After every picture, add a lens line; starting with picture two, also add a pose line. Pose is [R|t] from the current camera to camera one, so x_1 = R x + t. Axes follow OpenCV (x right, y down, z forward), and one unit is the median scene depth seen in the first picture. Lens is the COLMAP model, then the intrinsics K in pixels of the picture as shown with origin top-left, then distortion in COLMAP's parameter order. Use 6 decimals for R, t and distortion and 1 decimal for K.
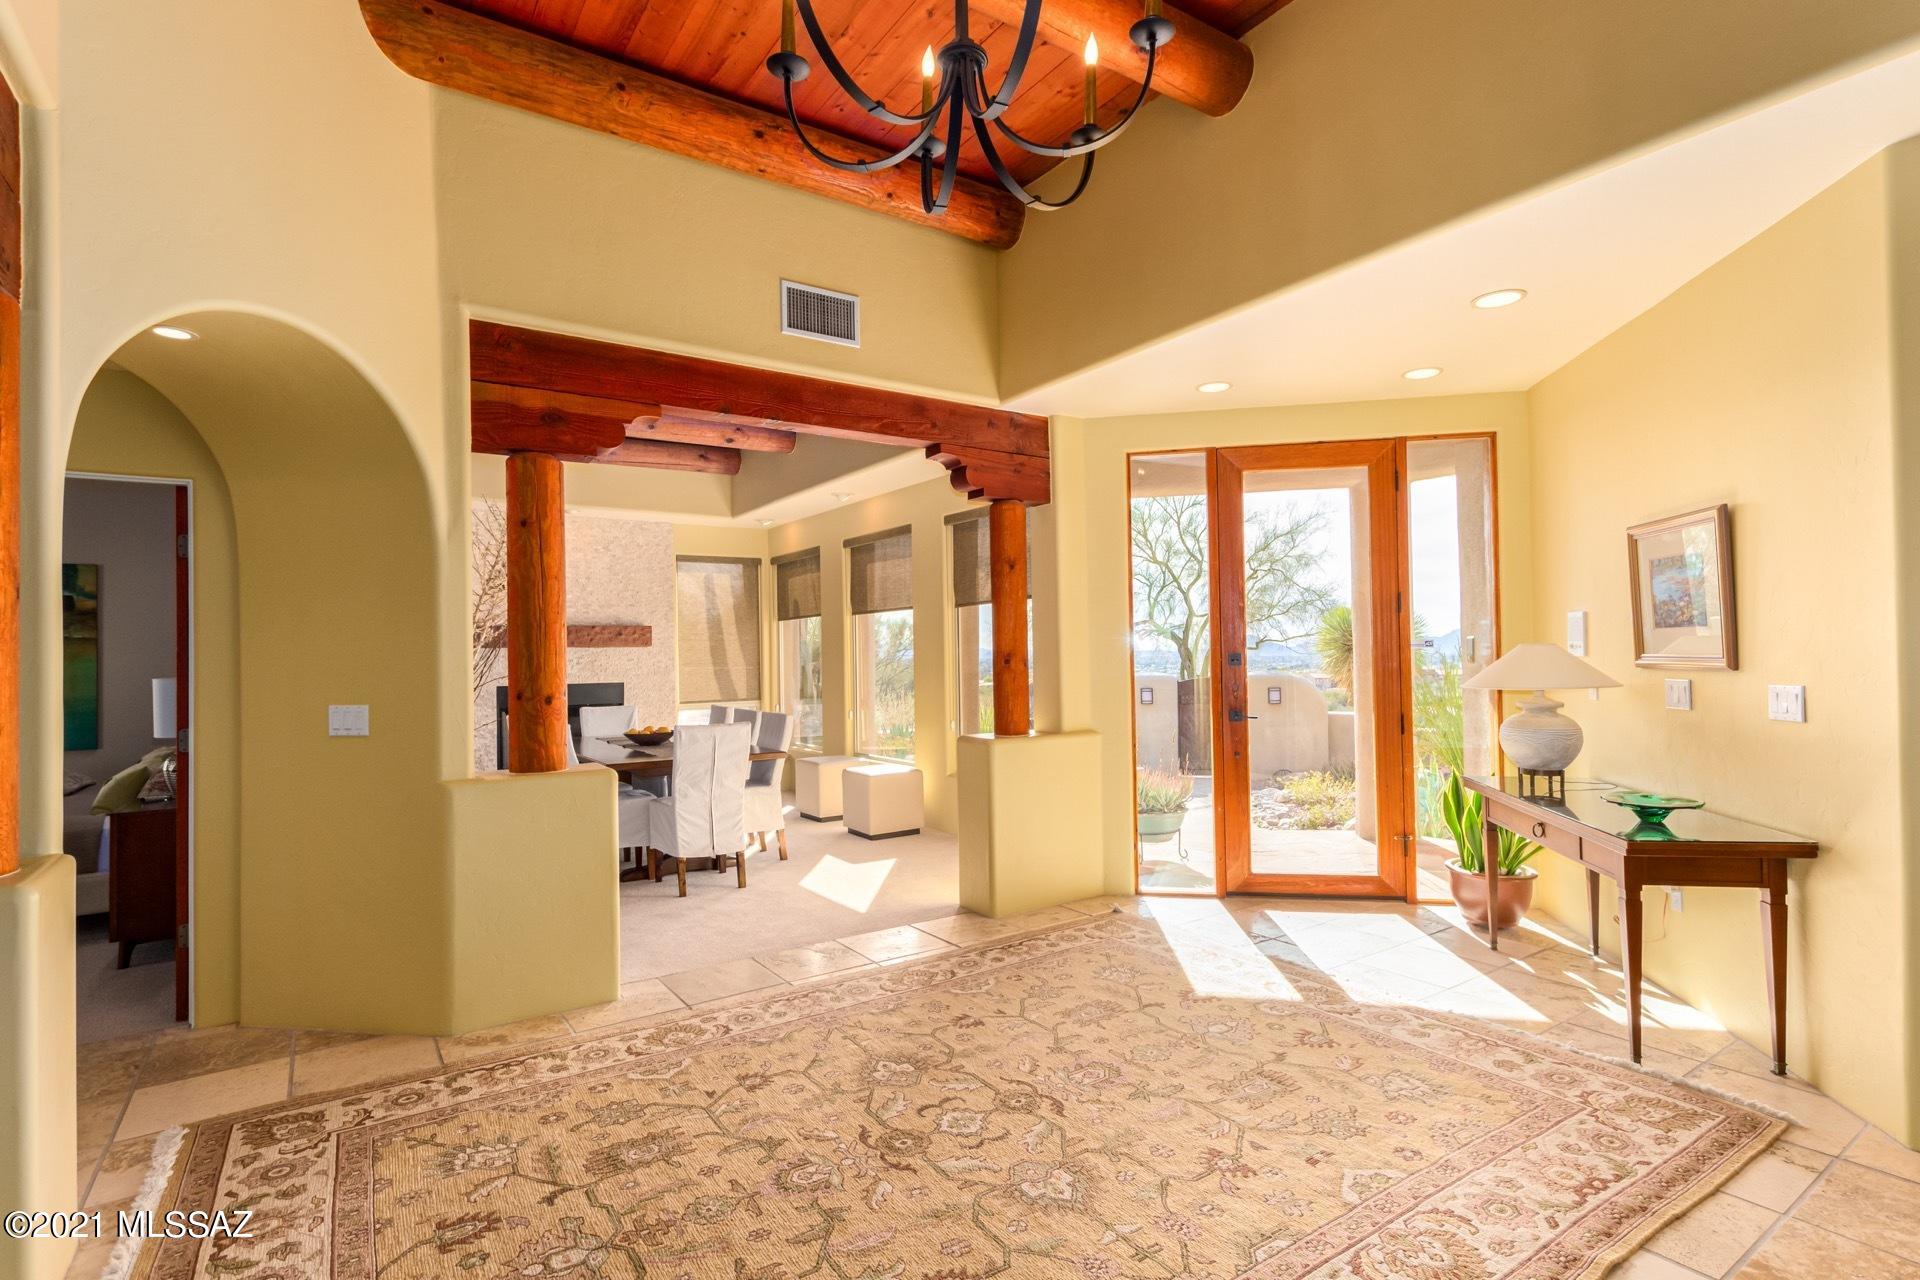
lens RADIAL K [[918.0, 0, 960.0], [0, 918.0, 640.0], [0, 0, 1]] dist [0.002134, 0.000253]
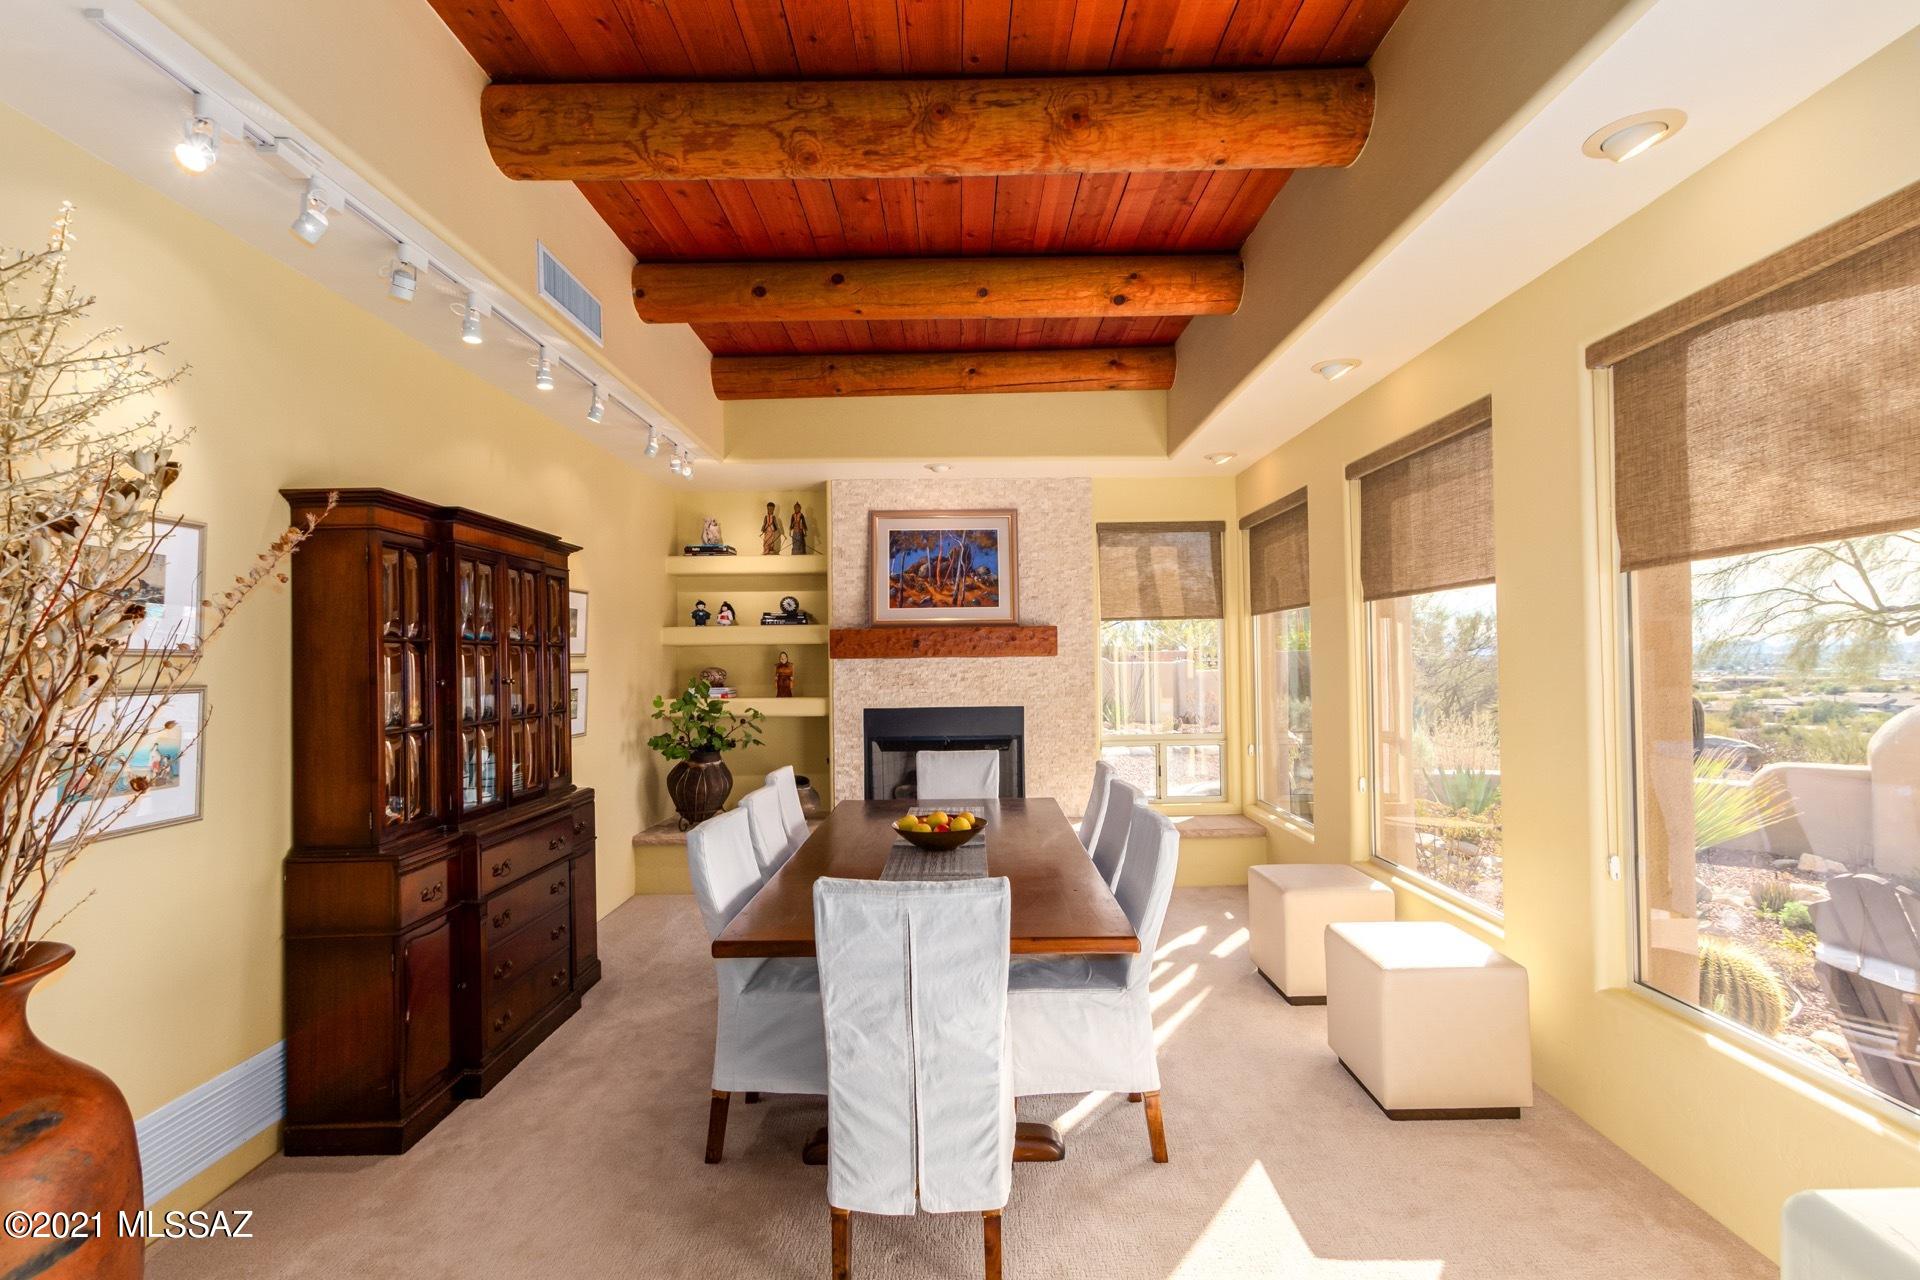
lens RADIAL K [[889.1, 0, 966.2], [0, 889.1, 636.3], [0, 0, 1]] dist [0.001039, 0.000174]
pose [[0.834276, -0.008096, -0.551287, -0.024067], [0.008155, 0.999964, -0.002343, -0.007077], [0.551286, -0.002541, 0.834312, 0.427824]]
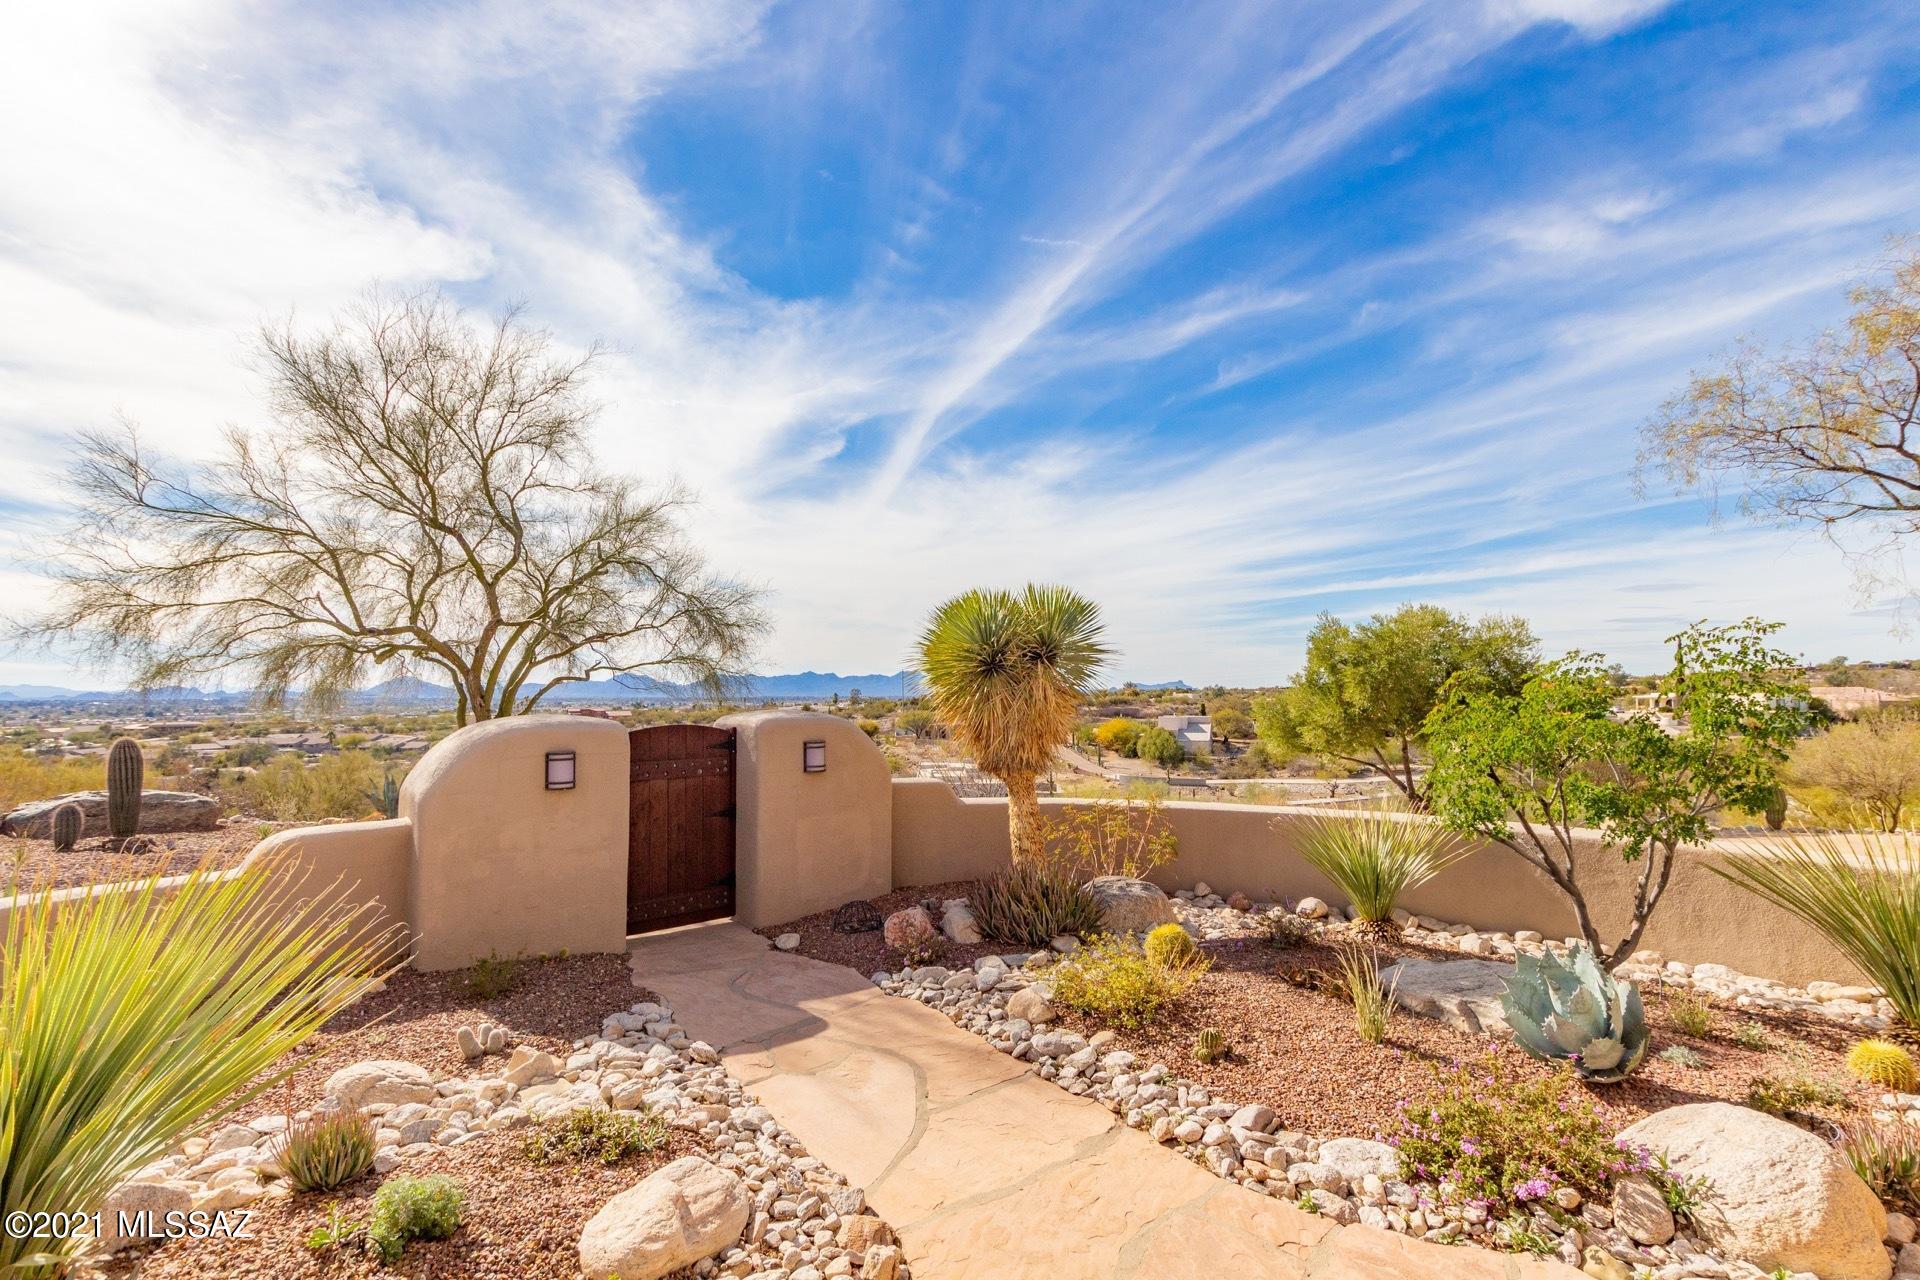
lens RADIAL K [[864.1, 0, 962.0], [0, 864.1, 670.3], [0, 0, 1]] dist [0.000683, -0.000030]
pose [[0.641632, 0.028579, 0.766480, -0.015823], [-0.015169, 0.999583, -0.024573, 0.000593], [-0.766863, 0.004140, 0.641798, 0.536718]]
